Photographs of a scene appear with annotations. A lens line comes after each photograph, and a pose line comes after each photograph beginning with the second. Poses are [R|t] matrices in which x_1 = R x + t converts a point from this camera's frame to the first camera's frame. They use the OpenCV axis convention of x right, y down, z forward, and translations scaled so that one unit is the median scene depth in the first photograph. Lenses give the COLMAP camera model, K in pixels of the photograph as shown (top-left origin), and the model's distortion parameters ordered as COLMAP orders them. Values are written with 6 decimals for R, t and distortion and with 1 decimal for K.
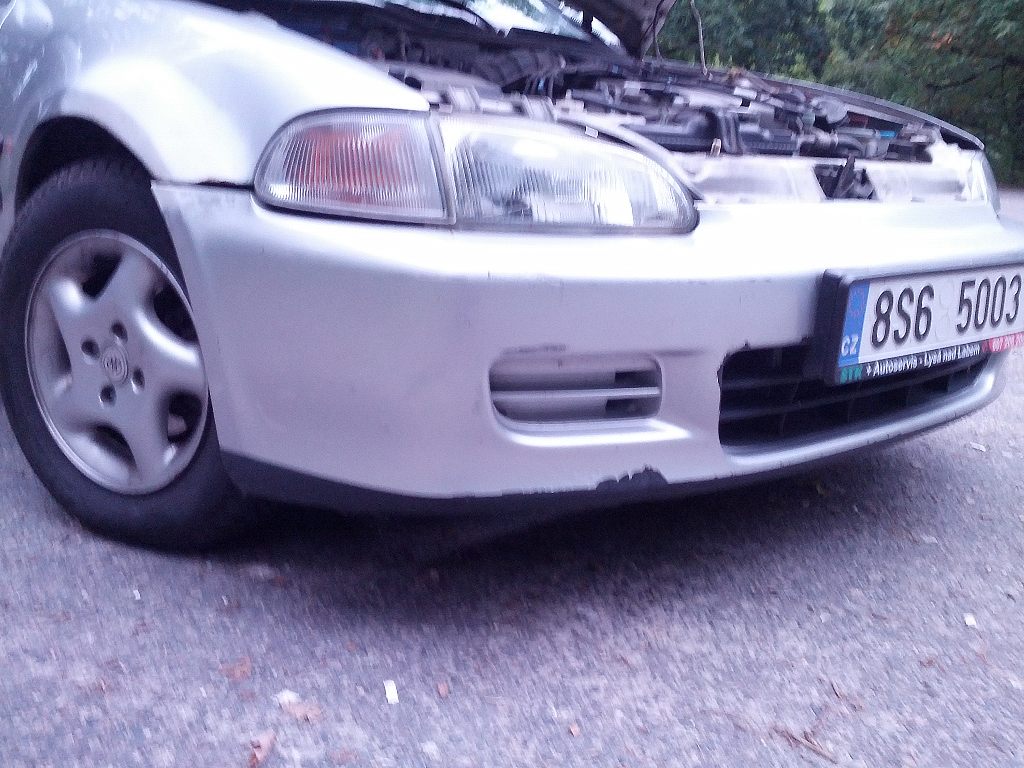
lens RADIAL K [[1058.8, 0, 510.4], [0, 1058.8, 389.7], [0, 0, 1]] dist [-0.027948, 0.000000]
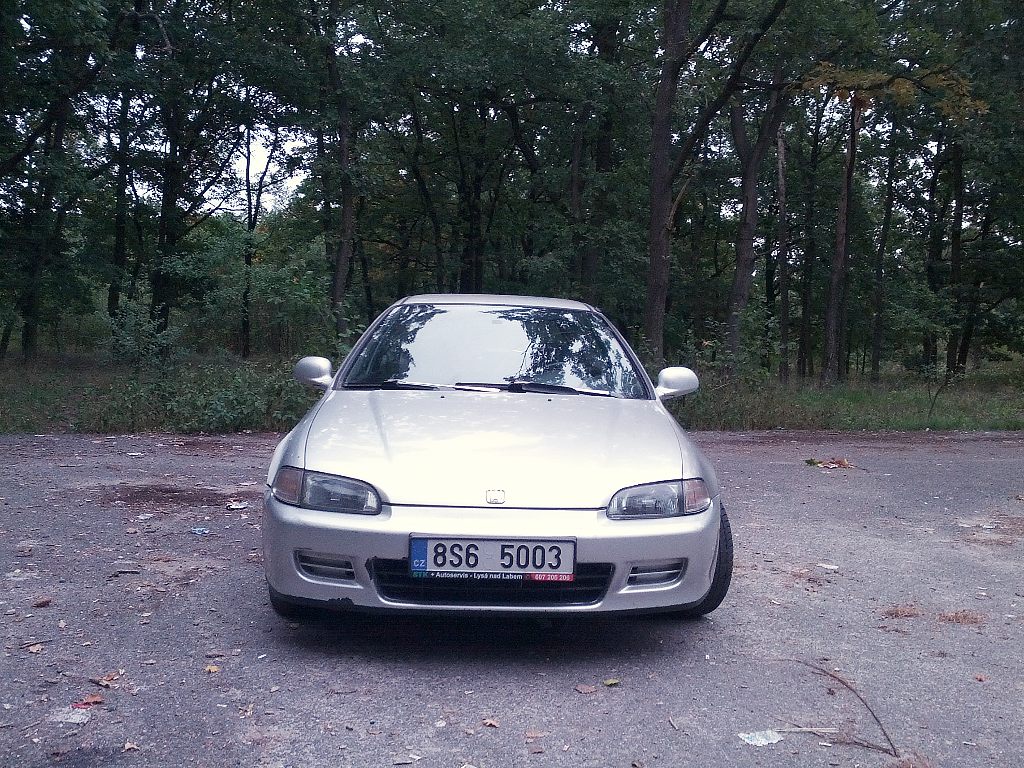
lens RADIAL K [[1058.8, 0, 511.3], [0, 1058.8, 383.6], [0, 0, 1]] dist [-0.027948, 0.000000]
pose [[0.748578, 0.002444, -0.663042, 2.107216], [-0.142551, 0.977202, -0.157339, -0.091773], [0.647542, 0.212298, 0.731860, -0.803576]]
